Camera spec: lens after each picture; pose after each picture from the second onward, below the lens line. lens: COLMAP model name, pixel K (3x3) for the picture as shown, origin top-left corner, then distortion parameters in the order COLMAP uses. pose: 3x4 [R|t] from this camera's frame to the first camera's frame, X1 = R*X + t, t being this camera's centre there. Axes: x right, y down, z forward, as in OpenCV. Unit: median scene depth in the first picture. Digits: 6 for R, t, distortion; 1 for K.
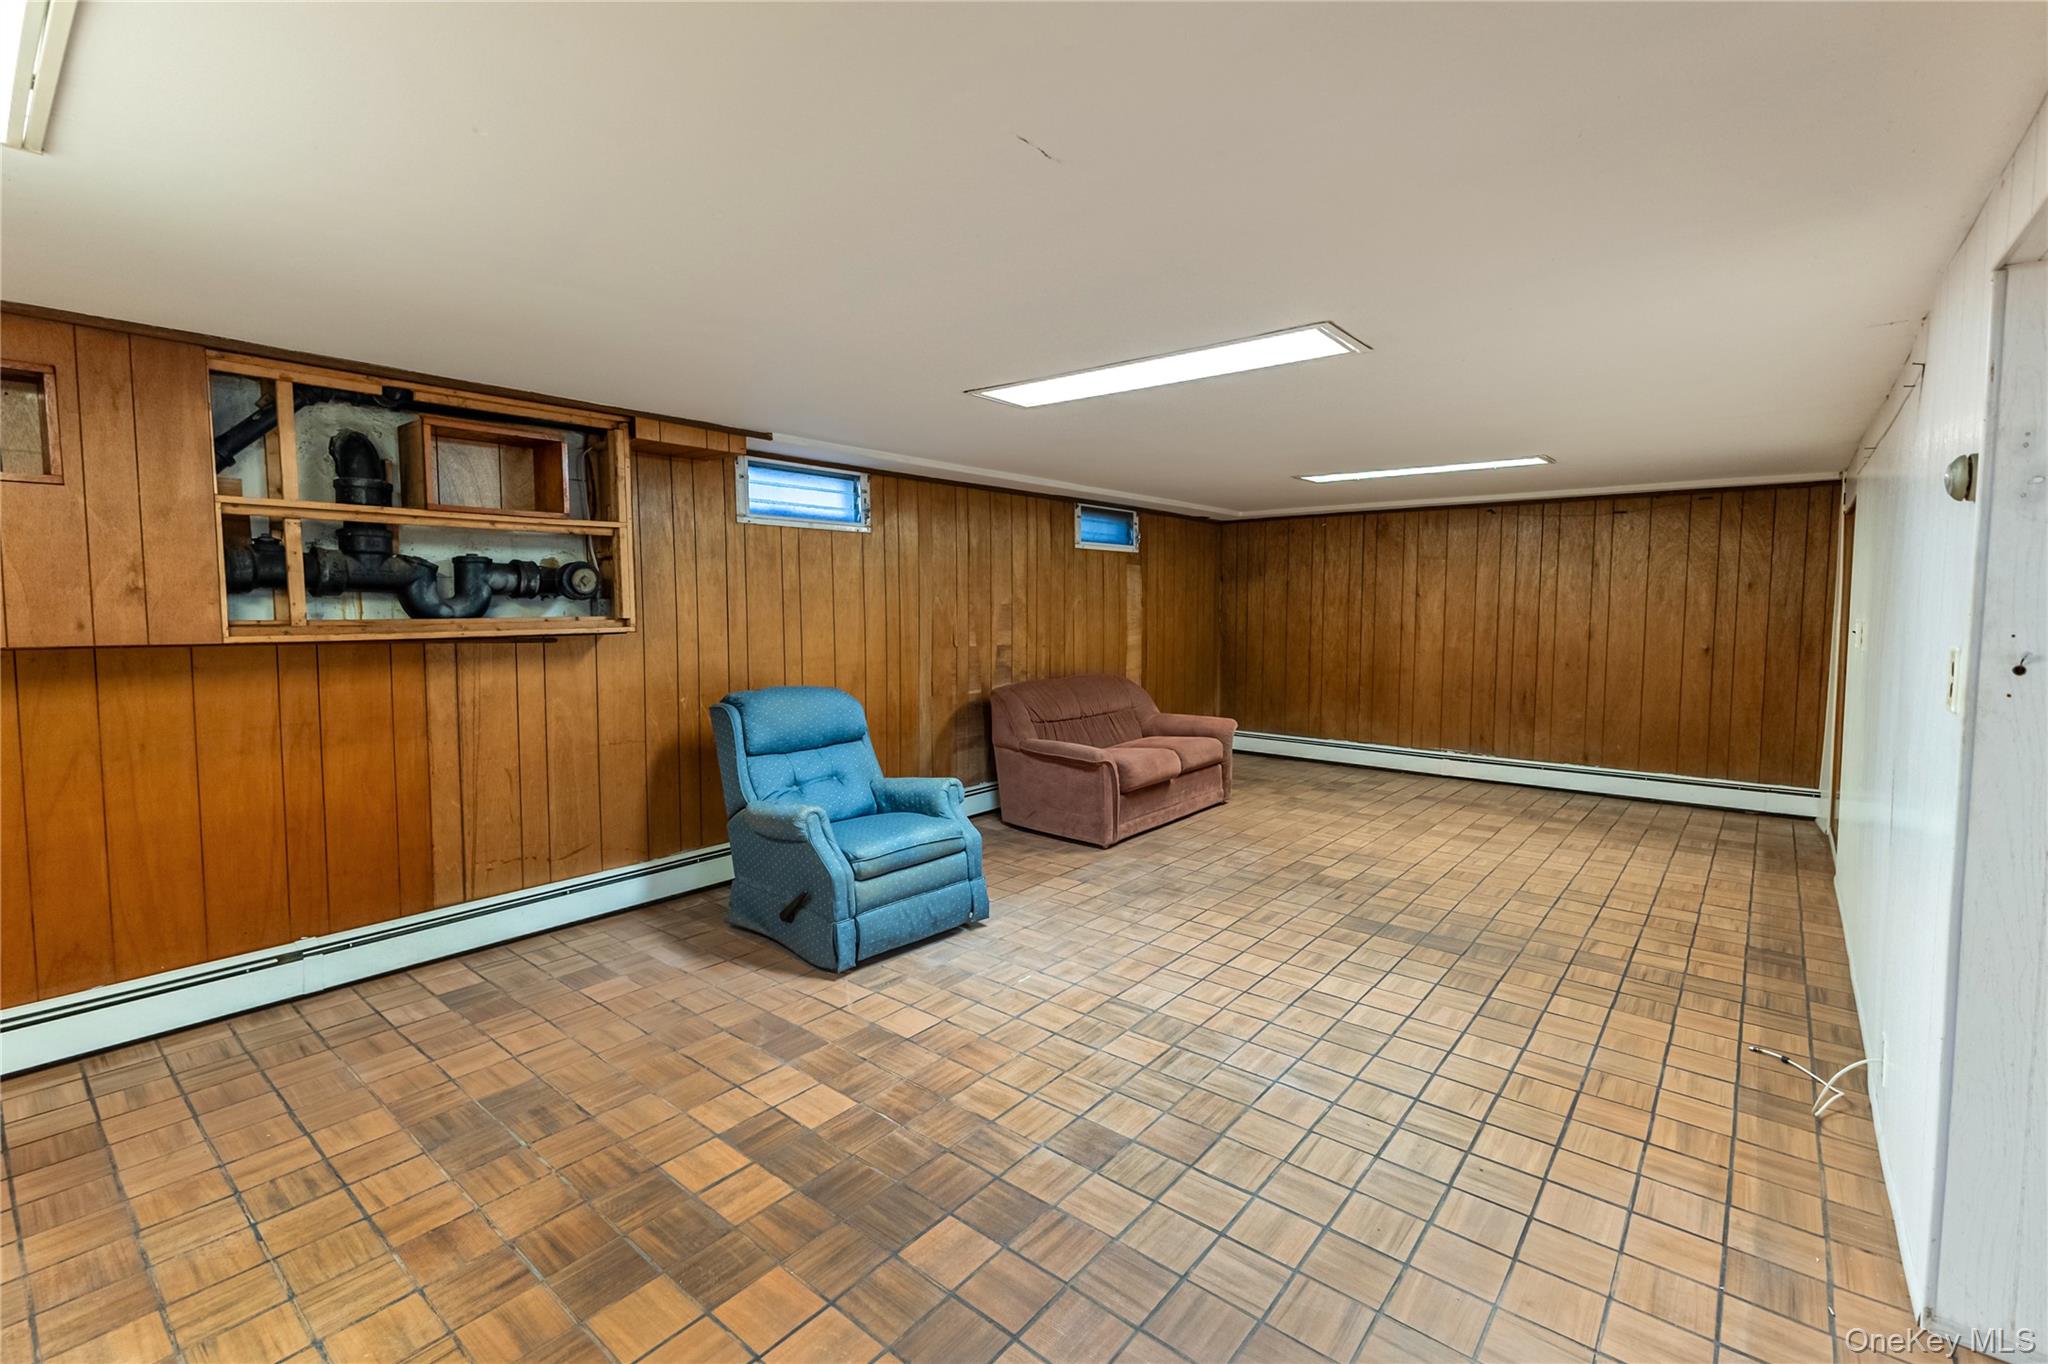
lens RADIAL K [[894.3, 0, 1021.5], [0, 894.3, 668.5], [0, 0, 1]] dist [0.005534, -0.002325]
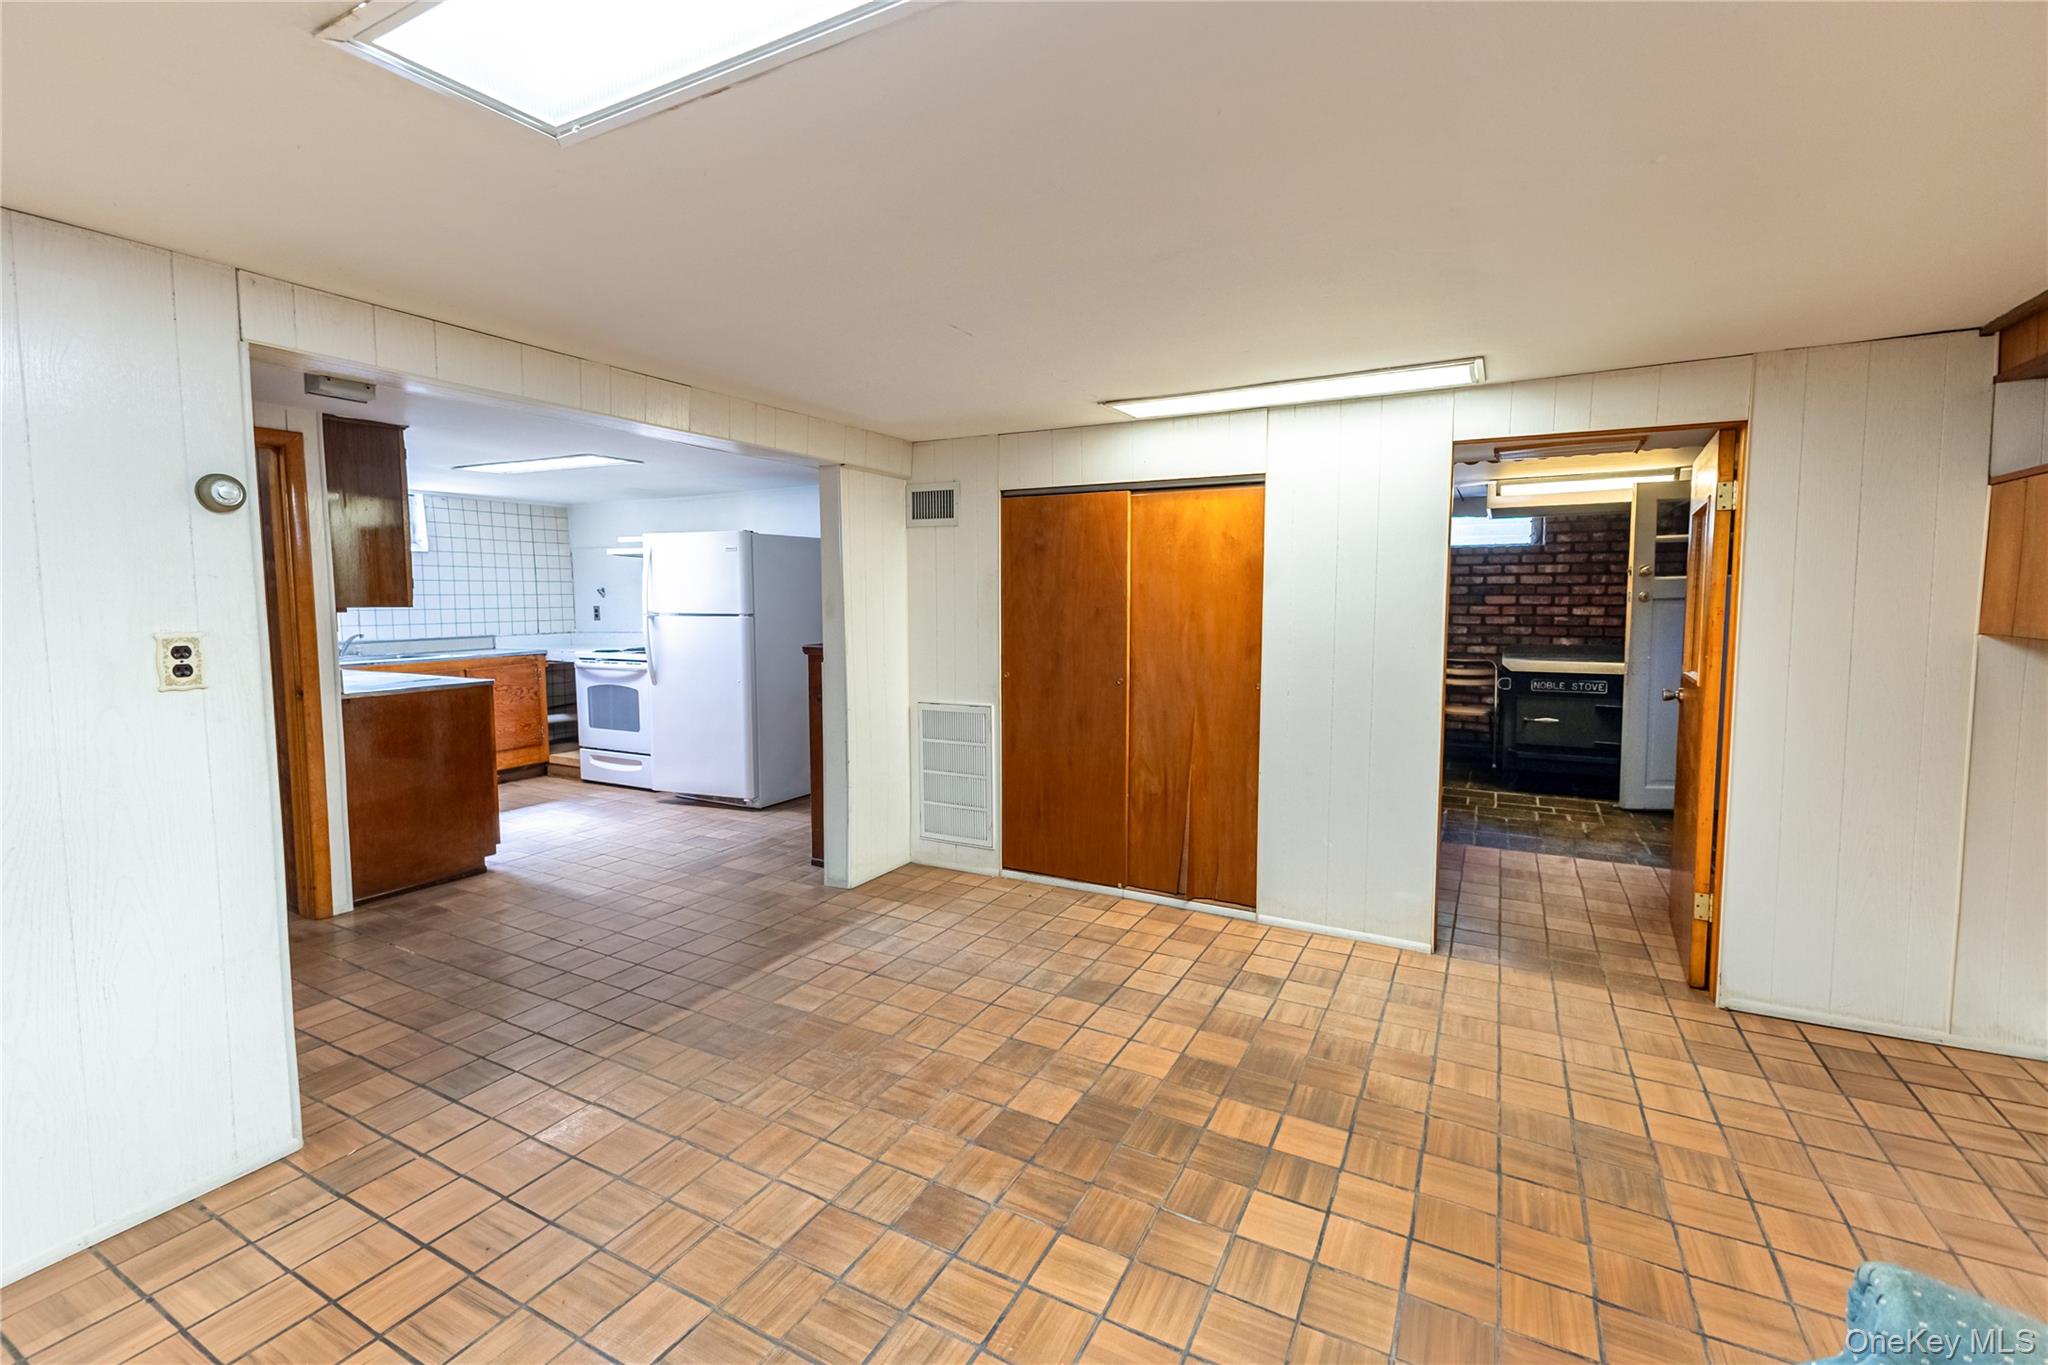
lens RADIAL K [[894.3, 0, 1024.2], [0, 894.3, 670.1], [0, 0, 1]] dist [0.005534, -0.002325]
pose [[-0.981570, 0.016730, -0.190368, 0.158861], [-0.014037, 0.987158, 0.159130, -0.139801], [0.190585, 0.158870, -0.968730, 1.851850]]
